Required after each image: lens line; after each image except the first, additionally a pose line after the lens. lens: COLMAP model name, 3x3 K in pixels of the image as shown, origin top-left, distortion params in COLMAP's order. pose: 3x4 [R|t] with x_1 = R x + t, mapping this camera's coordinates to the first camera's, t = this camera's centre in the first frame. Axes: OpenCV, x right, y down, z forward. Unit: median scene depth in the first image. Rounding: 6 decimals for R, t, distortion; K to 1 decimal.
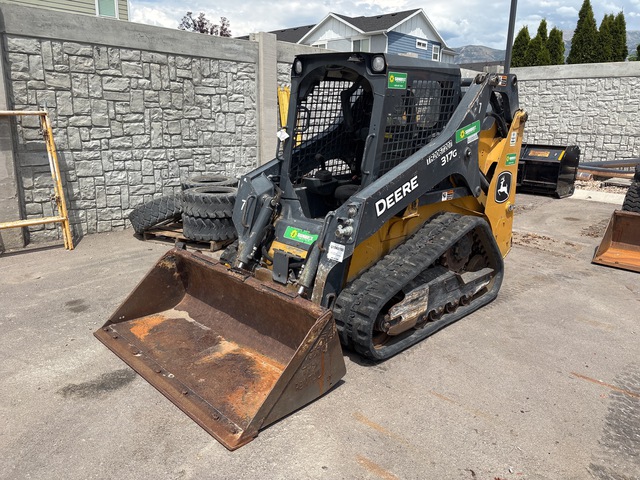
lens RADIAL K [[479.0, 0, 320.2], [0, 479.0, 239.6], [0, 0, 1]] dist [0.045631, -0.039346]
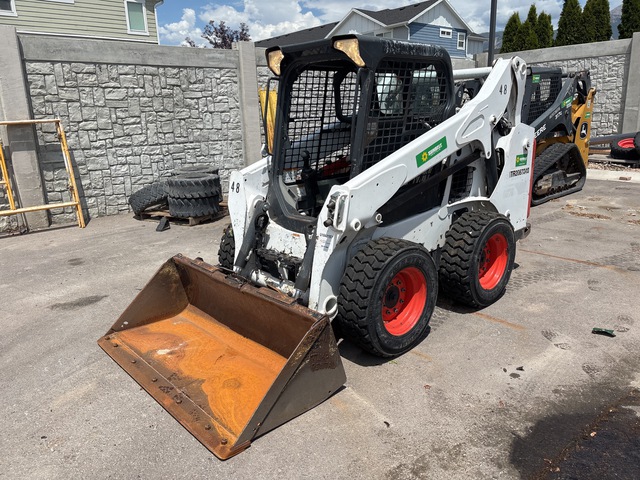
lens RADIAL K [[479.0, 0, 313.2], [0, 479.0, 243.9], [0, 0, 1]] dist [0.045631, -0.039346]
pose [[0.993860, -0.026729, -0.107372, 0.196740], [0.028365, 0.999503, 0.013741, 0.056834], [0.106951, -0.016702, 0.994124, -0.175082]]
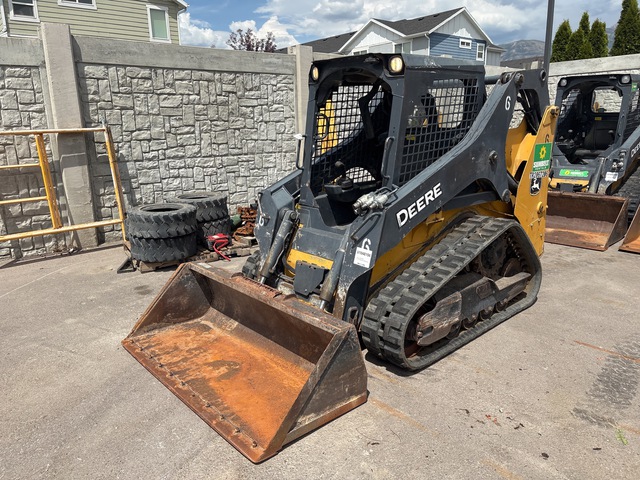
lens RADIAL K [[479.0, 0, 313.9], [0, 479.0, 245.6], [0, 0, 1]] dist [0.045631, -0.039346]
pose [[0.993608, -0.019020, -0.111268, 0.029379], [0.018778, 0.999818, -0.003222, 0.025919], [0.111309, 0.001112, 0.993785, -0.082225]]
